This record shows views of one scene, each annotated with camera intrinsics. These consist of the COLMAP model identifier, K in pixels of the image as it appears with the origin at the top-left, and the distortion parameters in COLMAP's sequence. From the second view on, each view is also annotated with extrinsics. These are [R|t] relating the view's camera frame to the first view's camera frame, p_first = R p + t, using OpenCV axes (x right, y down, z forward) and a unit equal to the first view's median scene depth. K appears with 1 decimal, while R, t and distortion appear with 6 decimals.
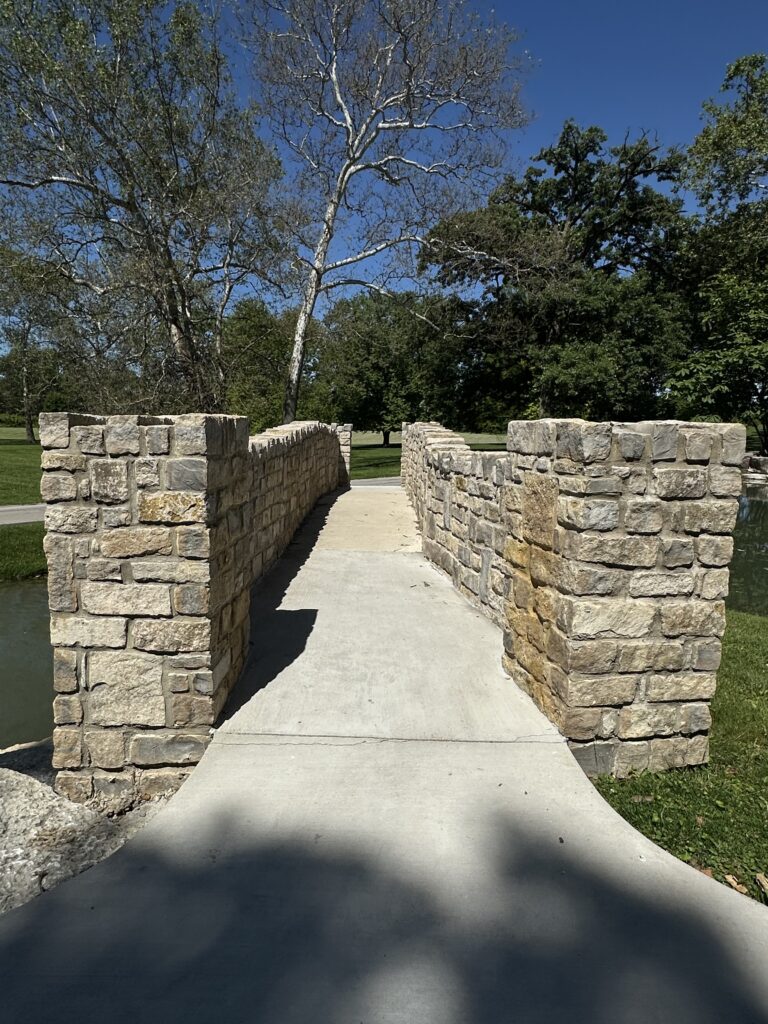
lens RADIAL K [[638.1, 0, 372.8], [0, 638.1, 510.0], [0, 0, 1]] dist [-0.004751, 0.001201]
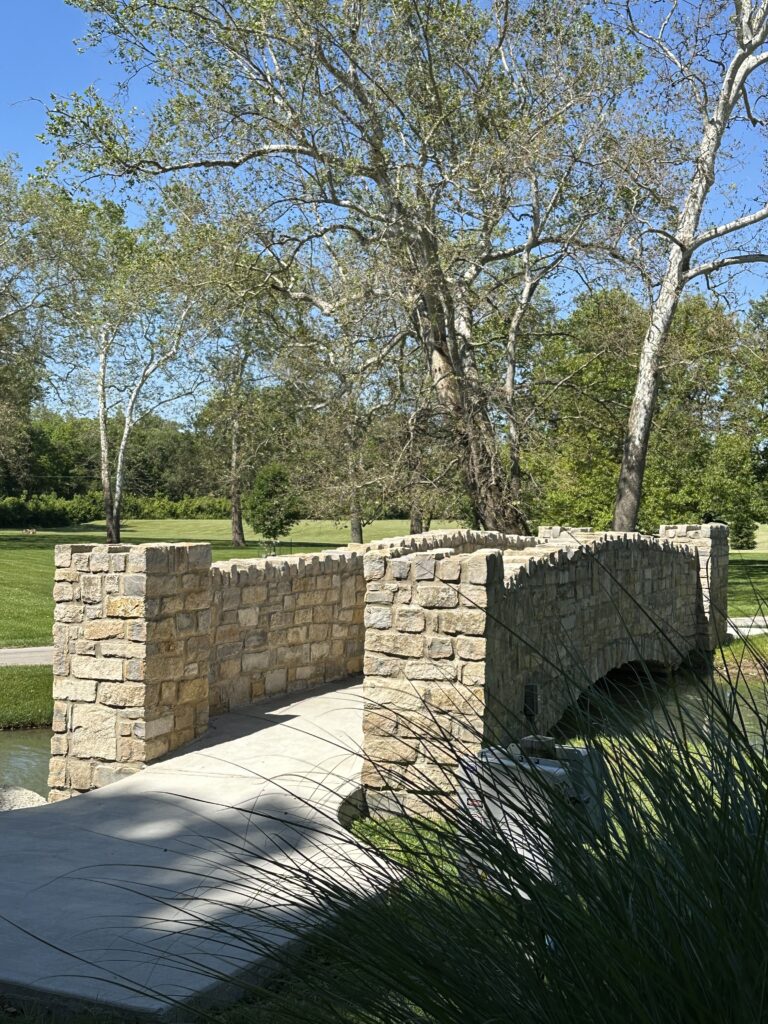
lens RADIAL K [[1274.0, 0, 384.9], [0, 1274.0, 502.7], [0, 0, 1]] dist [0.129783, -0.006825]
pose [[0.926921, -0.008731, -0.375155, 1.353163], [-0.043497, 0.990490, -0.130524, 0.117156], [0.372727, 0.137304, 0.917727, -1.545070]]
